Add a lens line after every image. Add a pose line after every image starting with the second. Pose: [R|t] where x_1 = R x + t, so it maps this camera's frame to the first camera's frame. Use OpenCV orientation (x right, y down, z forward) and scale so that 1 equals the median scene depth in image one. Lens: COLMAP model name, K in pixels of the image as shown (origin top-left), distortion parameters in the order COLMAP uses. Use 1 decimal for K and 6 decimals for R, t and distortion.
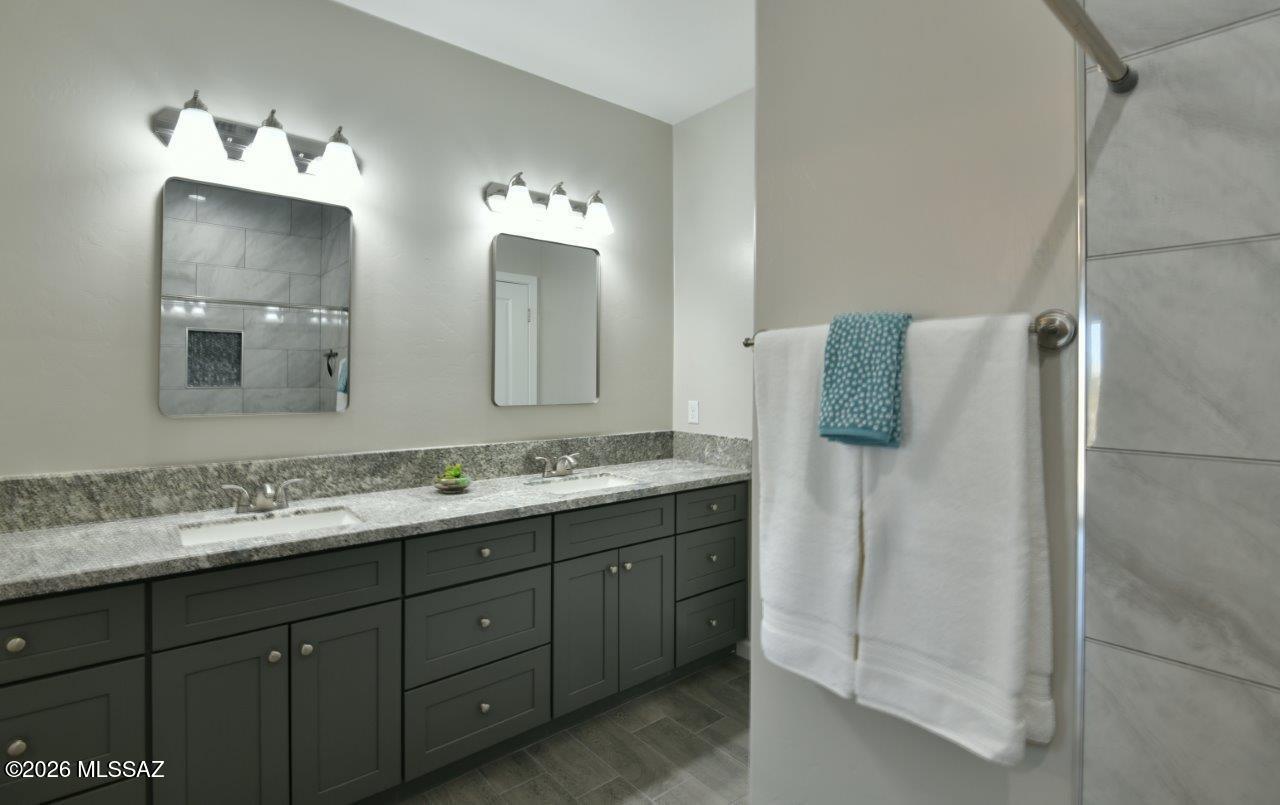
lens RADIAL K [[603.1, 0, 644.2], [0, 603.1, 373.2], [0, 0, 1]] dist [-0.015177, -0.002427]
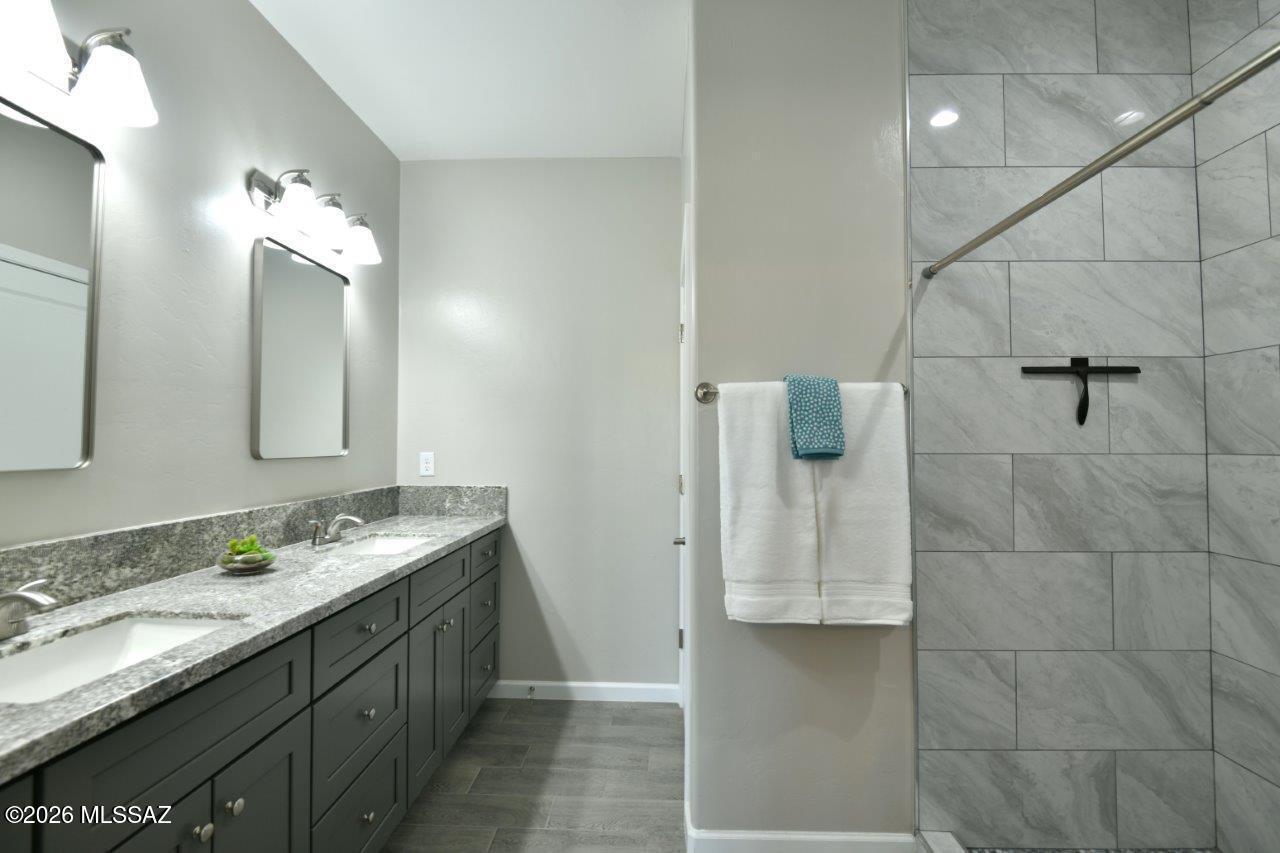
lens RADIAL K [[592.7, 0, 640.4], [0, 592.7, 424.1], [0, 0, 1]] dist [-0.012443, -0.001208]
pose [[0.673860, 0.017676, 0.738647, -0.567290], [-0.000132, 0.999717, -0.023803, 0.032888], [-0.738859, 0.015942, 0.673672, 0.156540]]
